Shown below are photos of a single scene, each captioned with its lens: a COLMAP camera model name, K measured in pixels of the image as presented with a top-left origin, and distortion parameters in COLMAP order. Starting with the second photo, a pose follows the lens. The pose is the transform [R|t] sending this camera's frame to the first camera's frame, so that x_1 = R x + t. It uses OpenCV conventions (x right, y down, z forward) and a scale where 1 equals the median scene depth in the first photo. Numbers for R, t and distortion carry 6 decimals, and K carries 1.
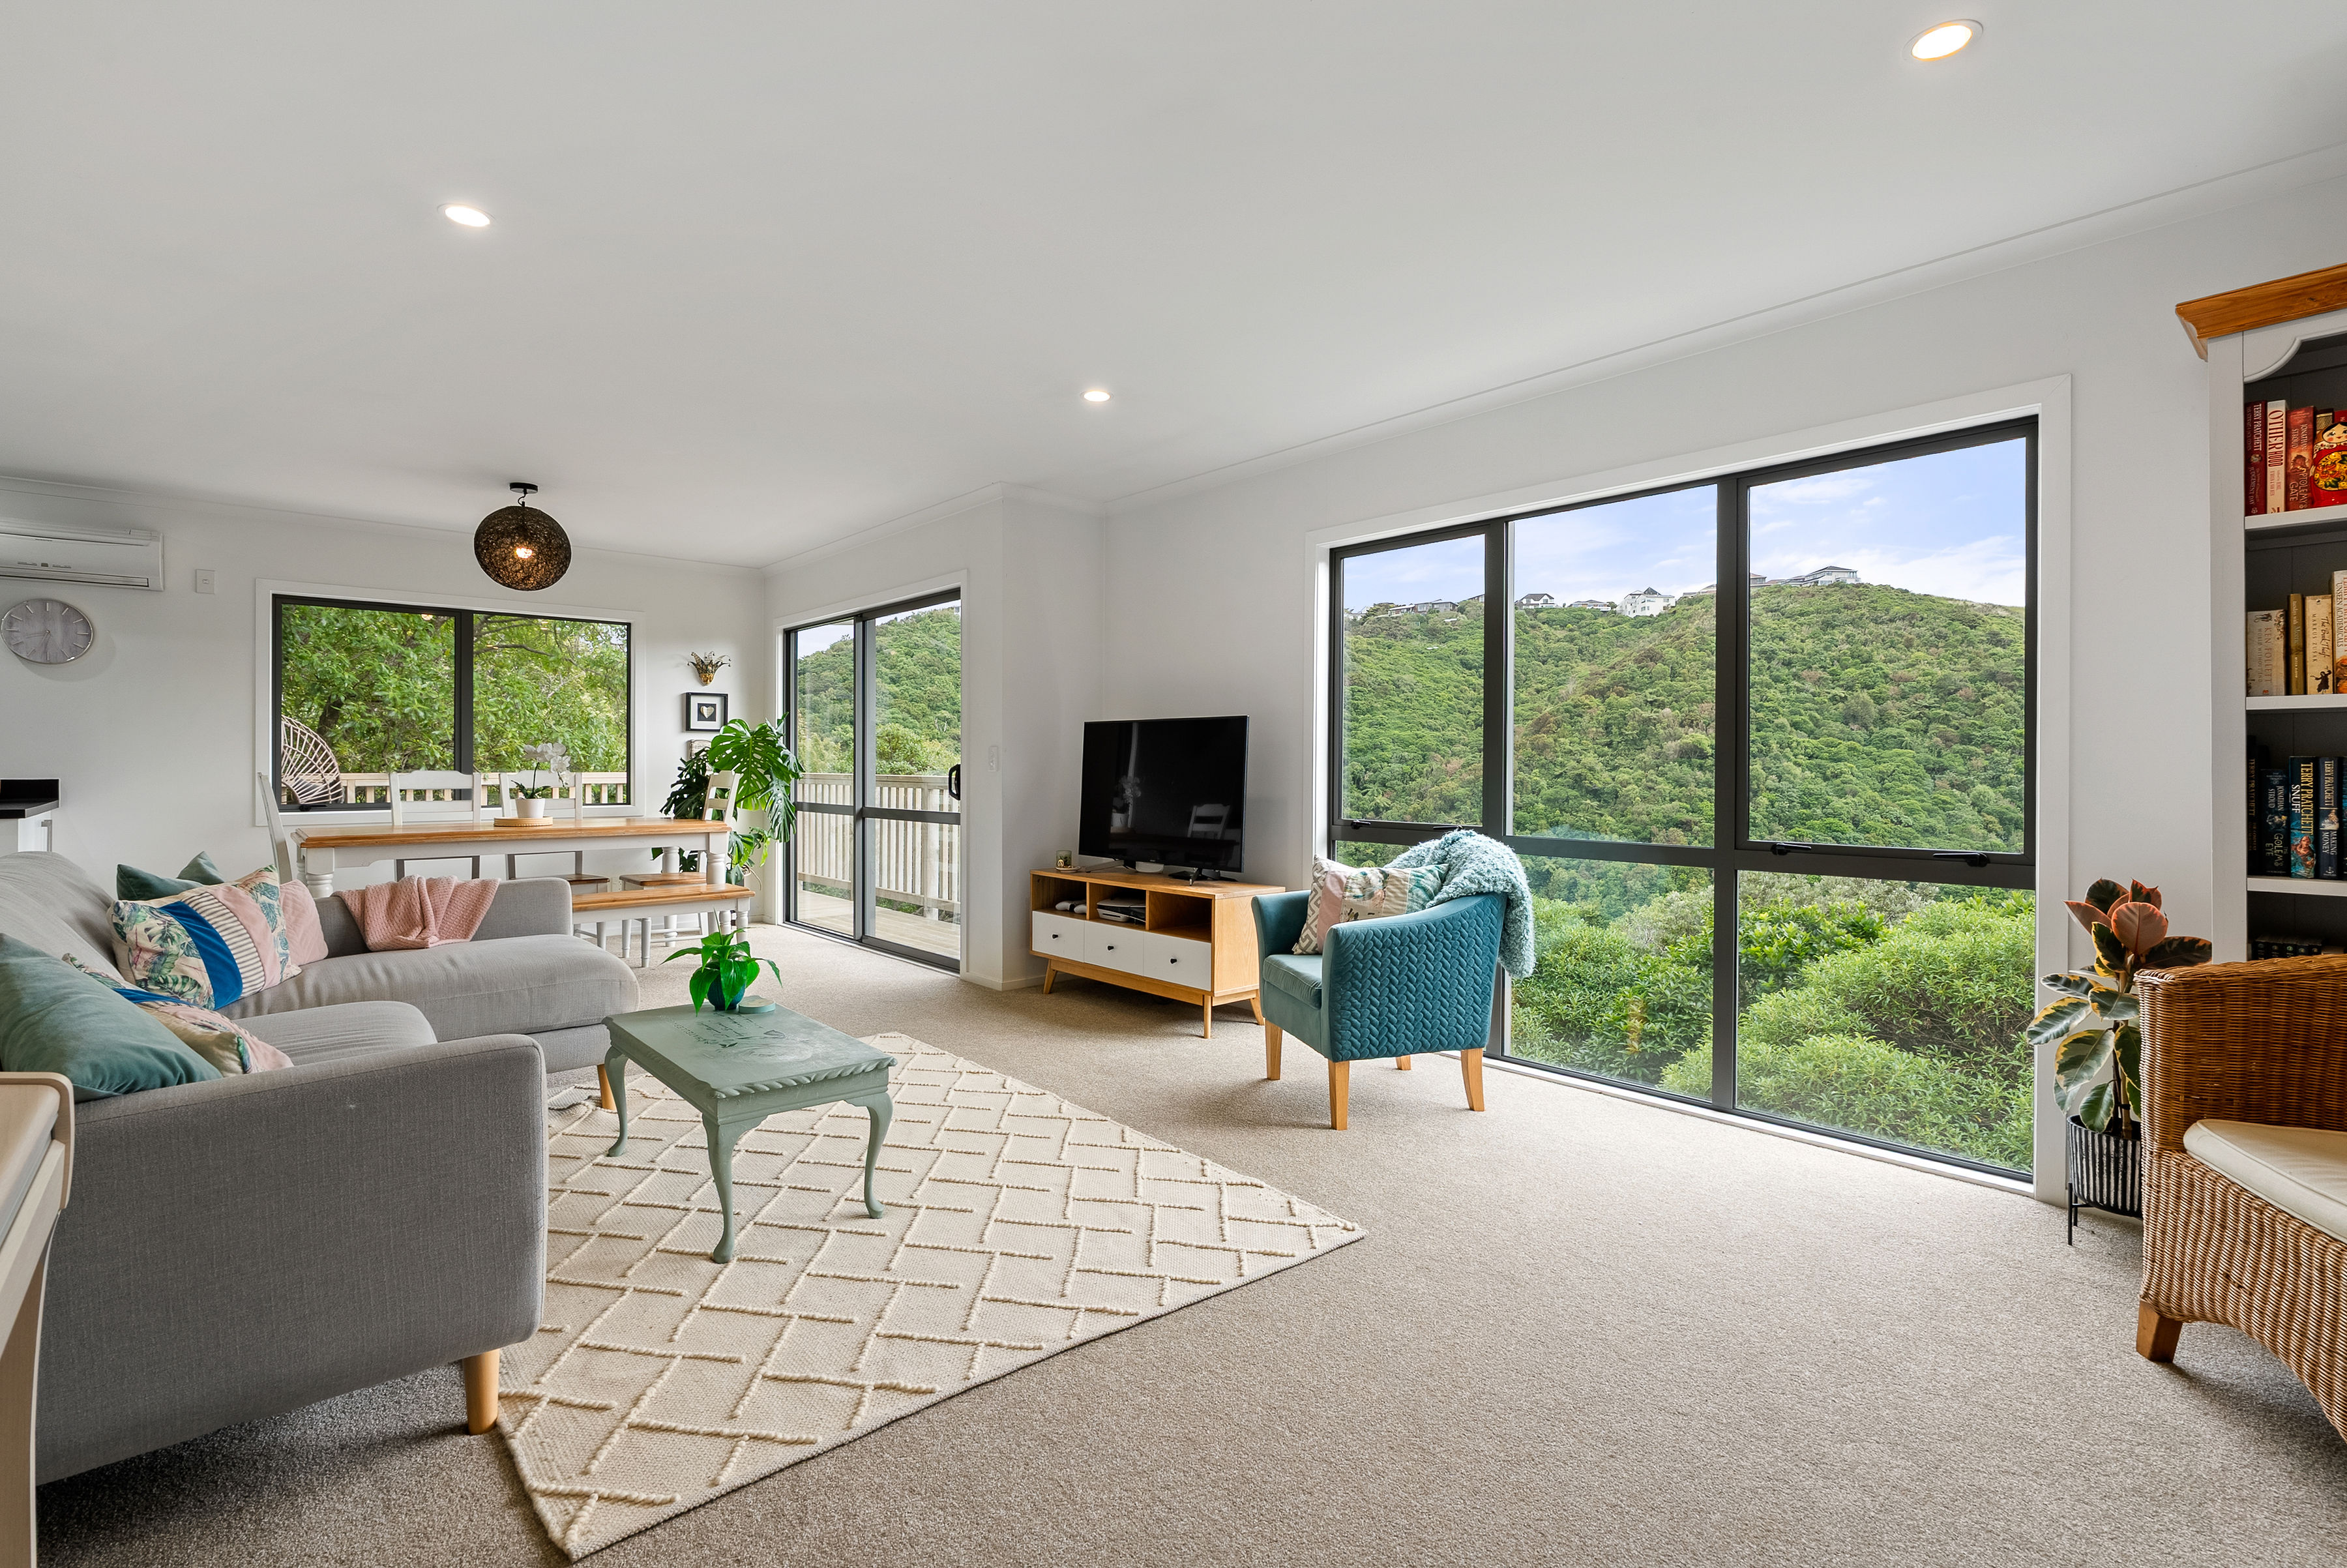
lens RADIAL K [[1084.2, 0, 1173.5], [0, 1084.2, 784.0], [0, 0, 1]] dist [-0.003823, 0.000018]
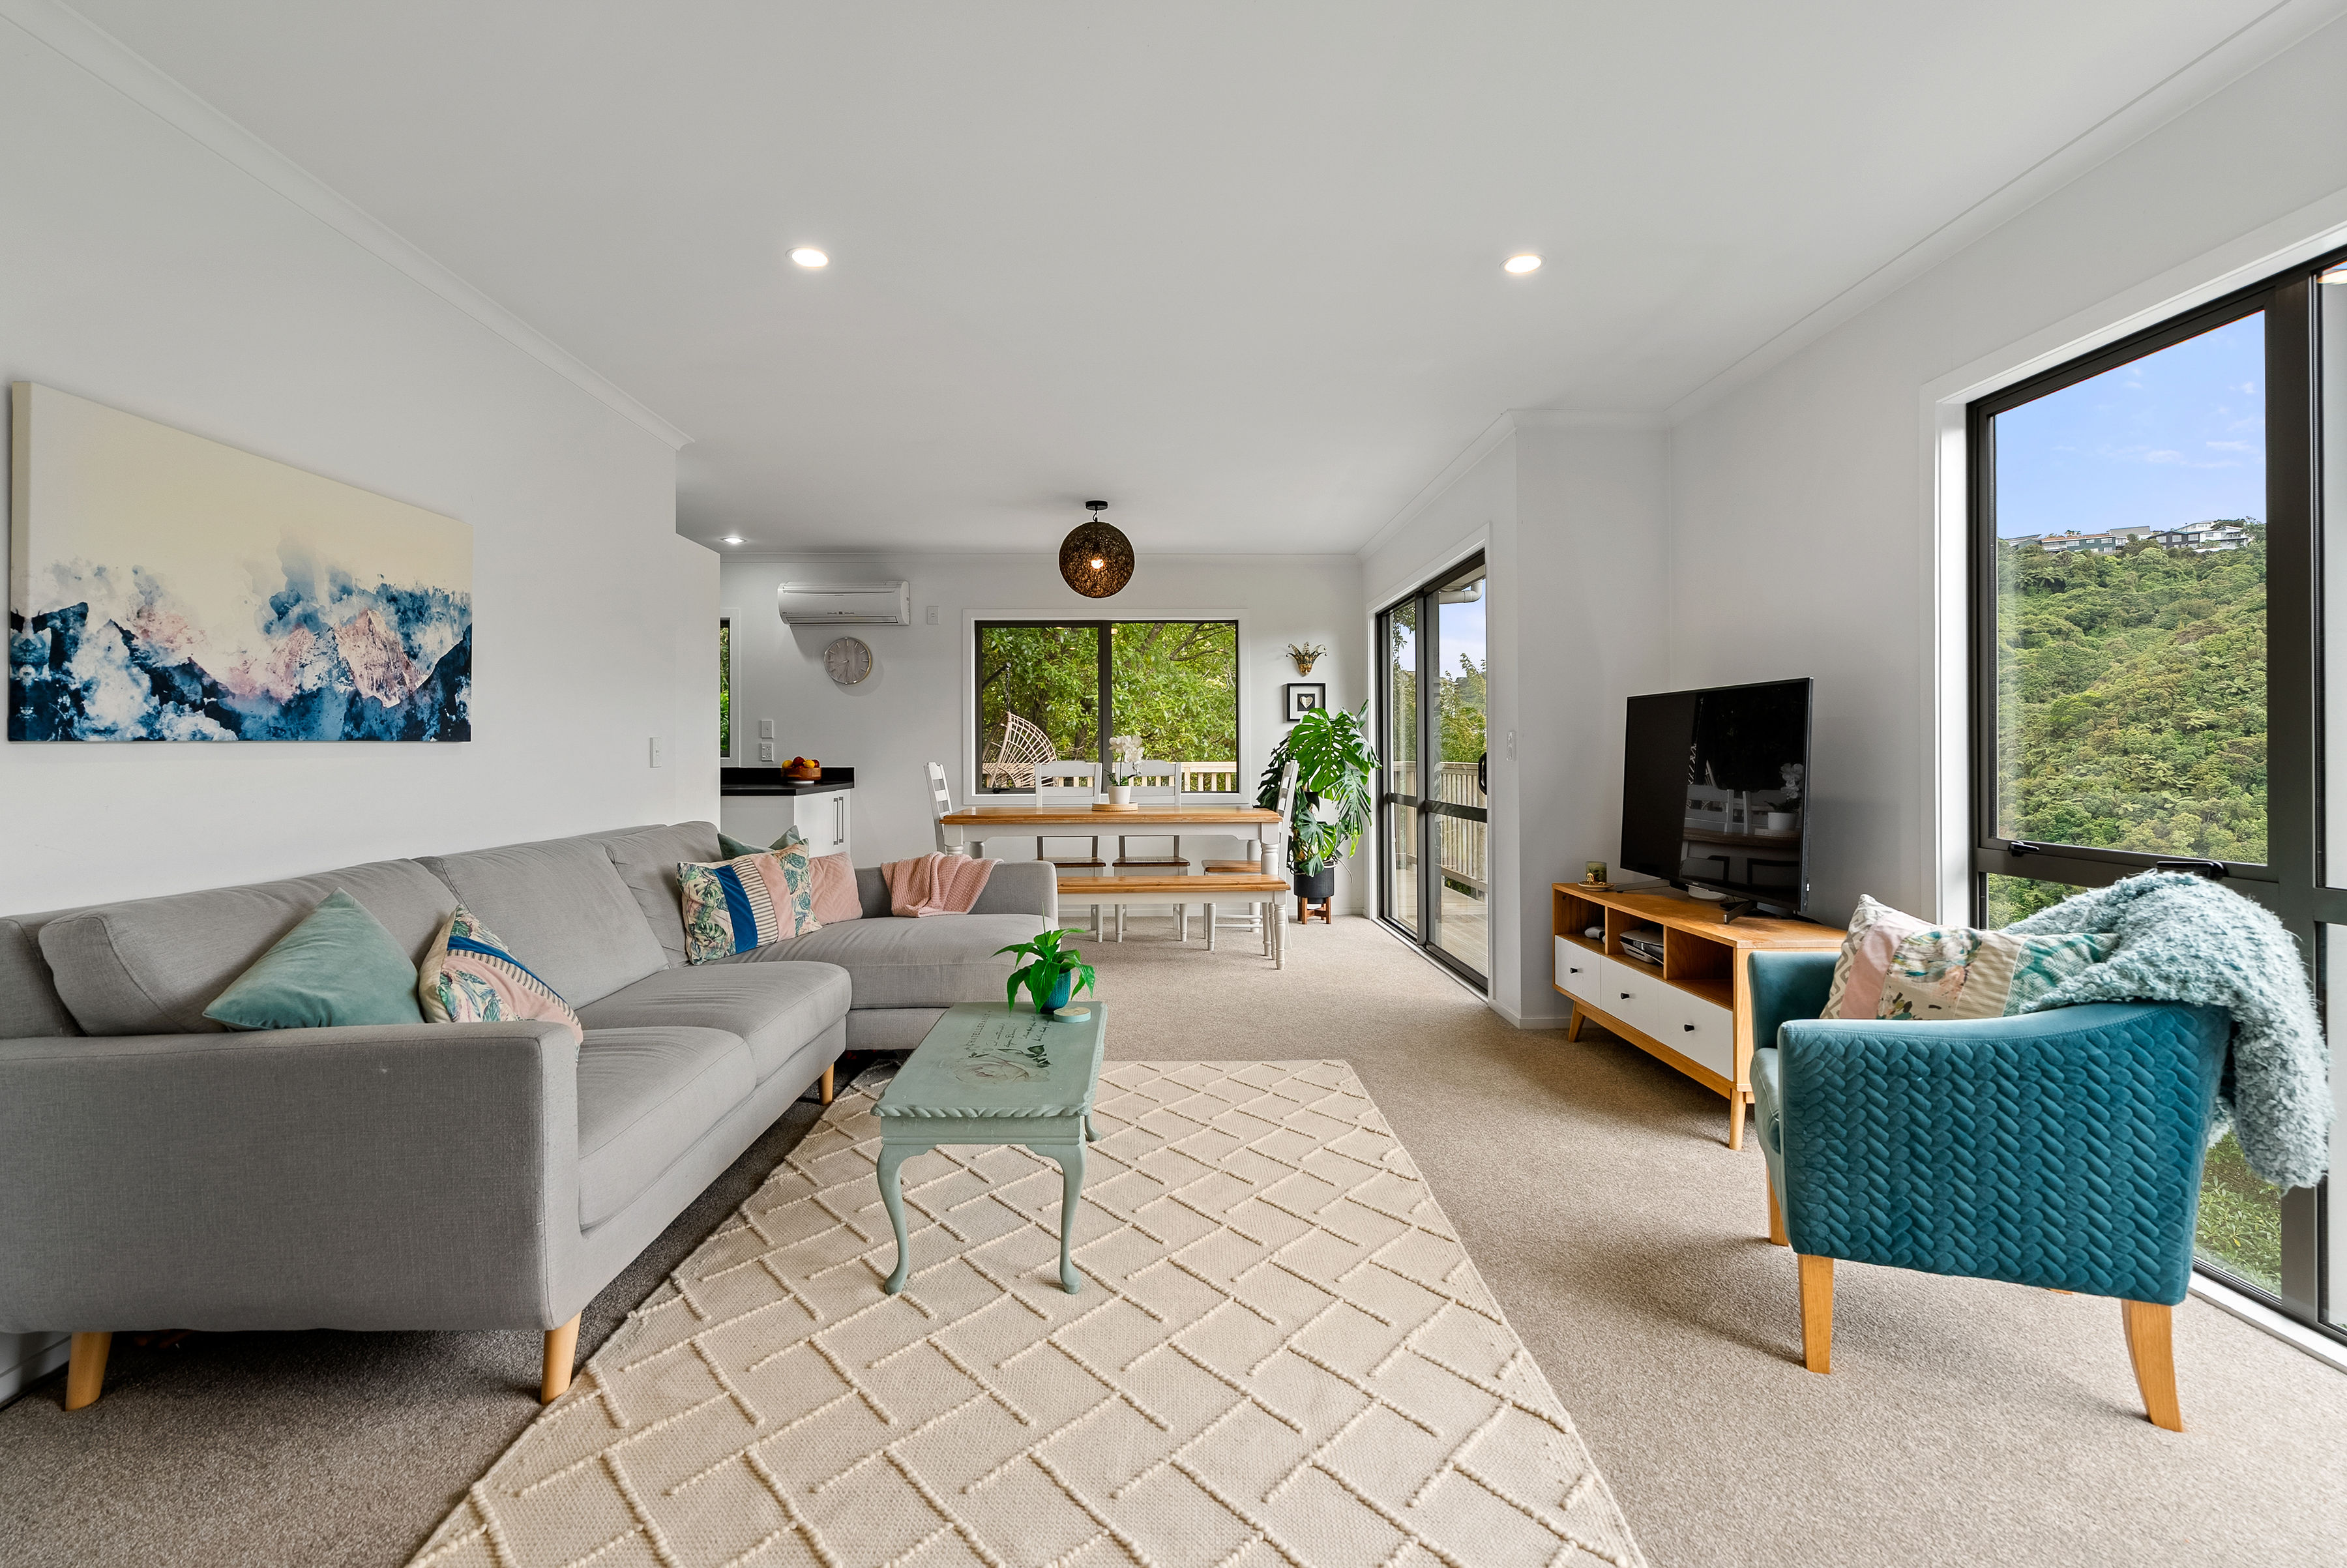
lens RADIAL K [[1084.9, 0, 1168.1], [0, 1084.9, 750.9], [0, 0, 1]] dist [-0.001866, 0.000652]
pose [[0.765155, -0.006995, -0.643808, 0.167783], [-0.005714, 0.999828, -0.017654, -0.003365], [0.643820, 0.017187, 0.764984, 0.199783]]
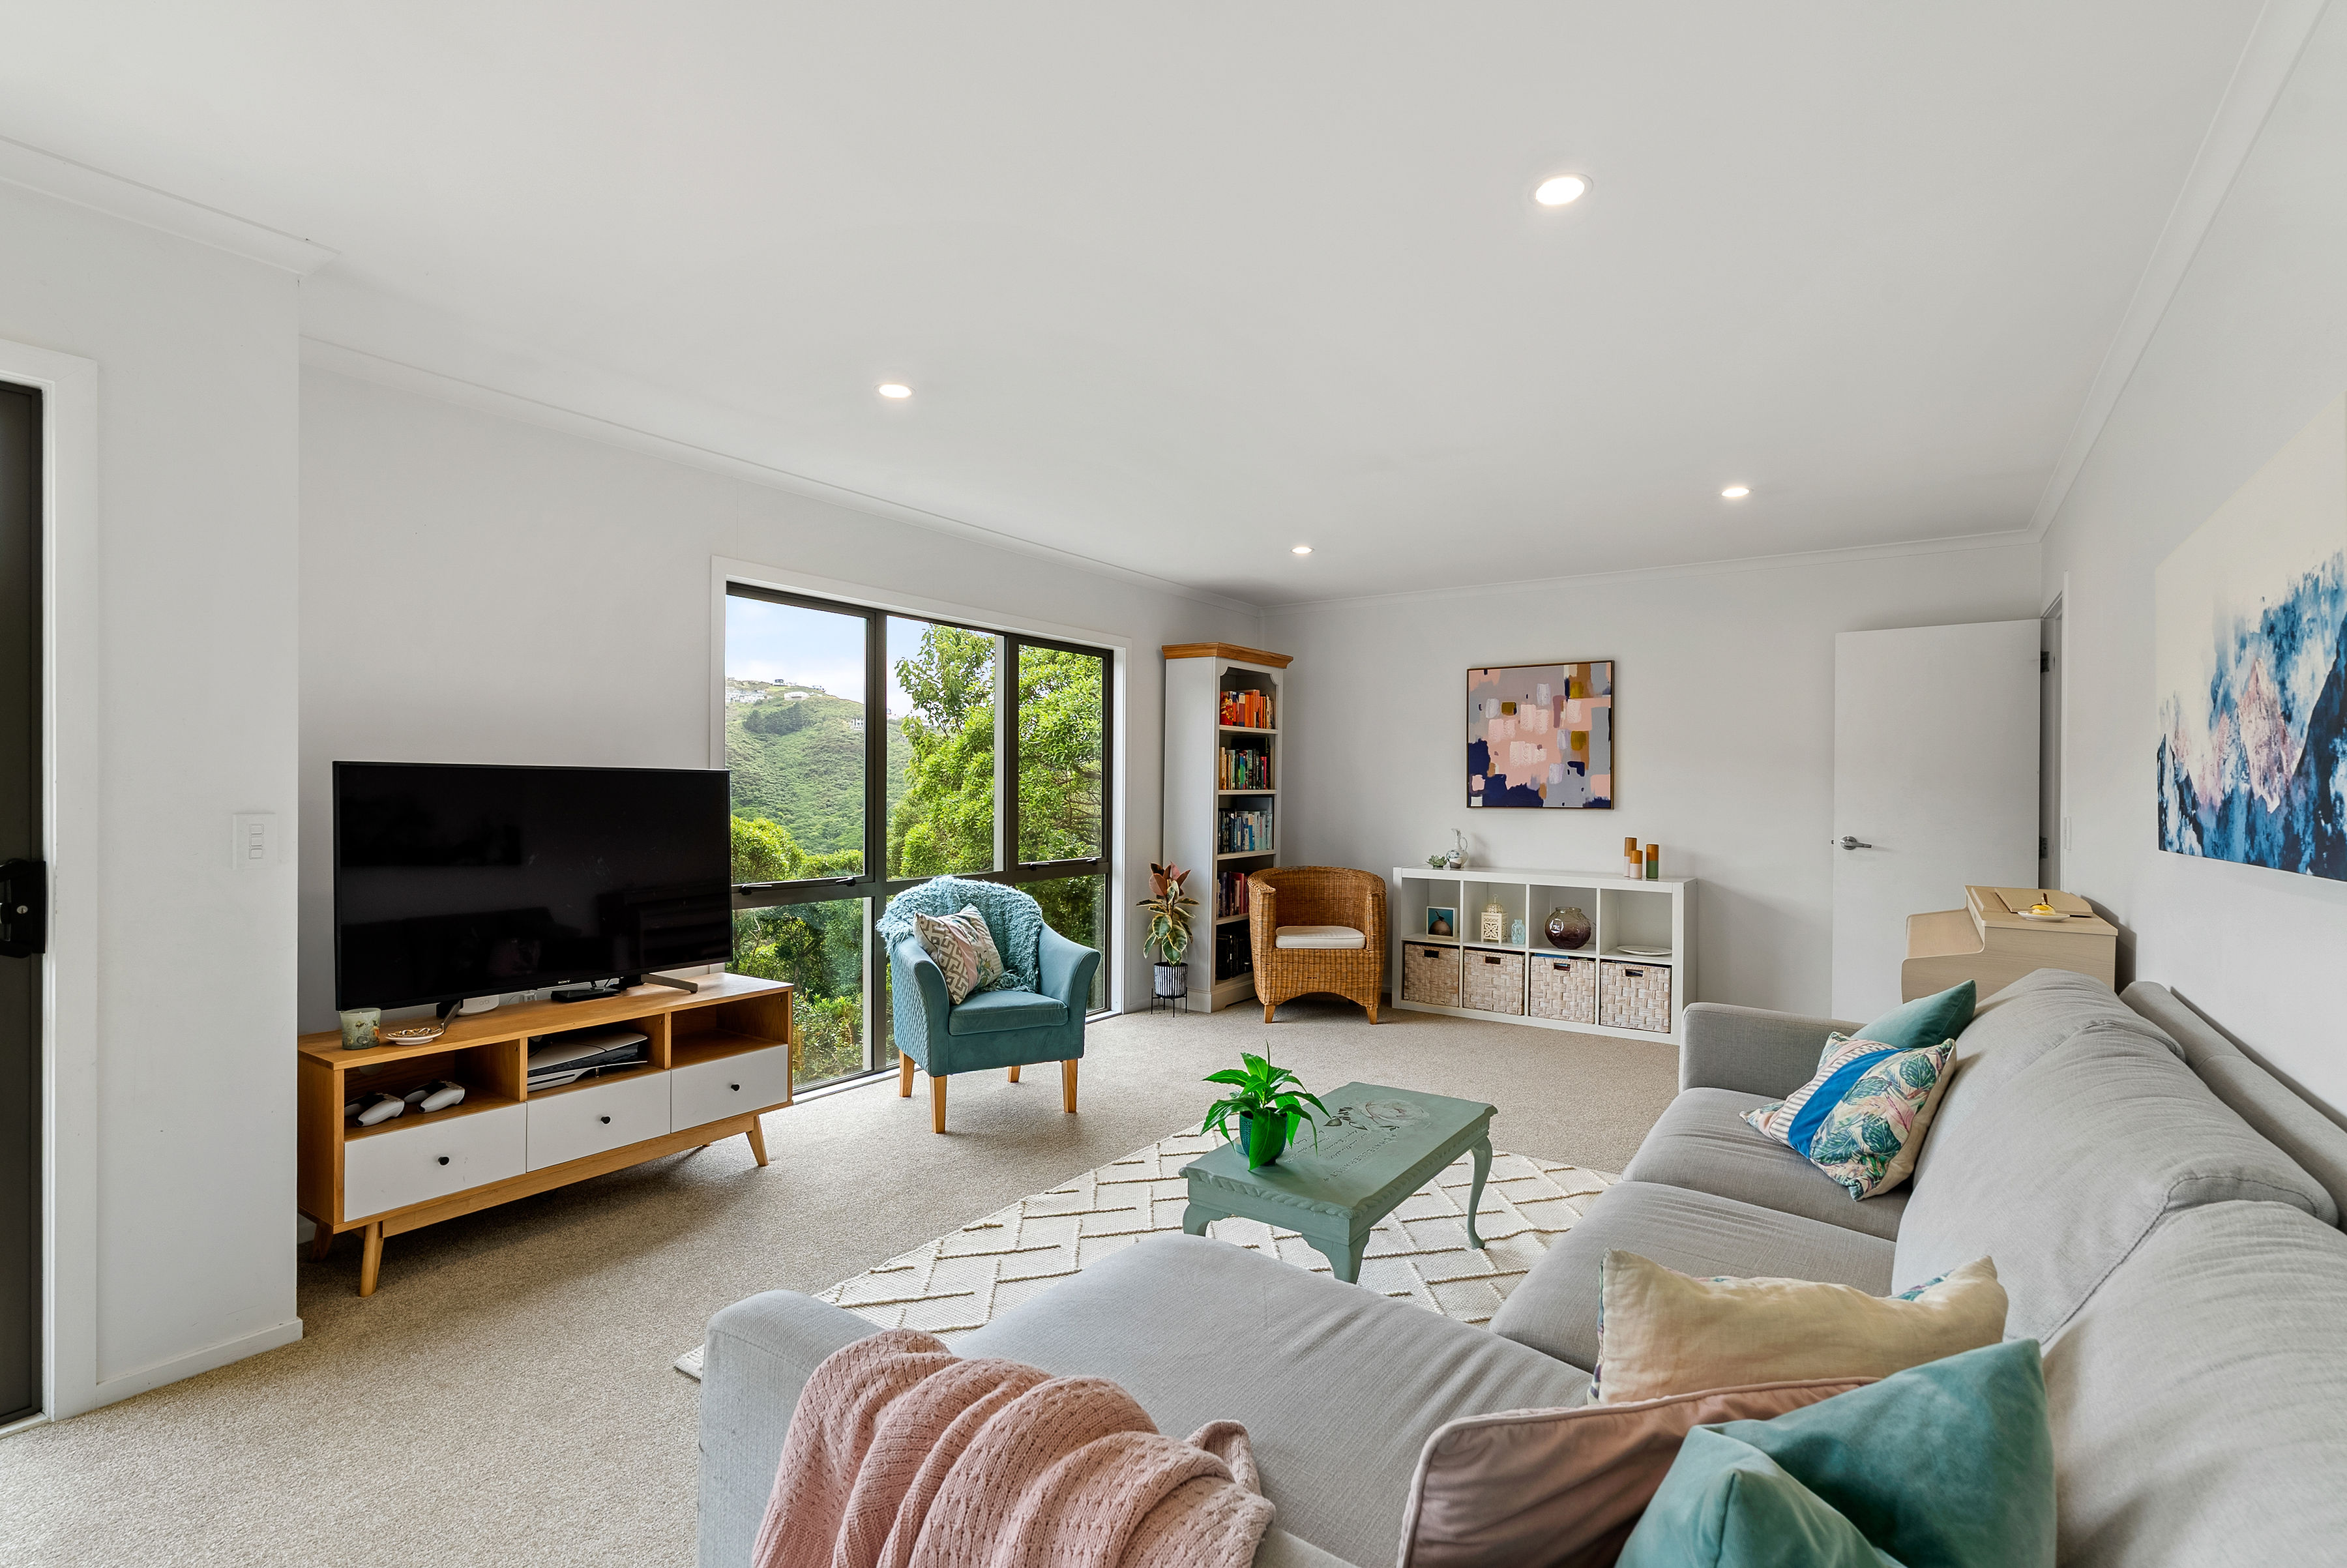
lens RADIAL K [[1081.2, 0, 1173.5], [0, 1081.2, 784.0], [0, 0, 1]] dist [-0.002760, 0.000173]
pose [[-0.251921, -0.001623, 0.967746, -0.692700], [0.008902, 0.999952, 0.003995, -0.044476], [-0.967707, 0.009622, -0.251895, 0.751497]]
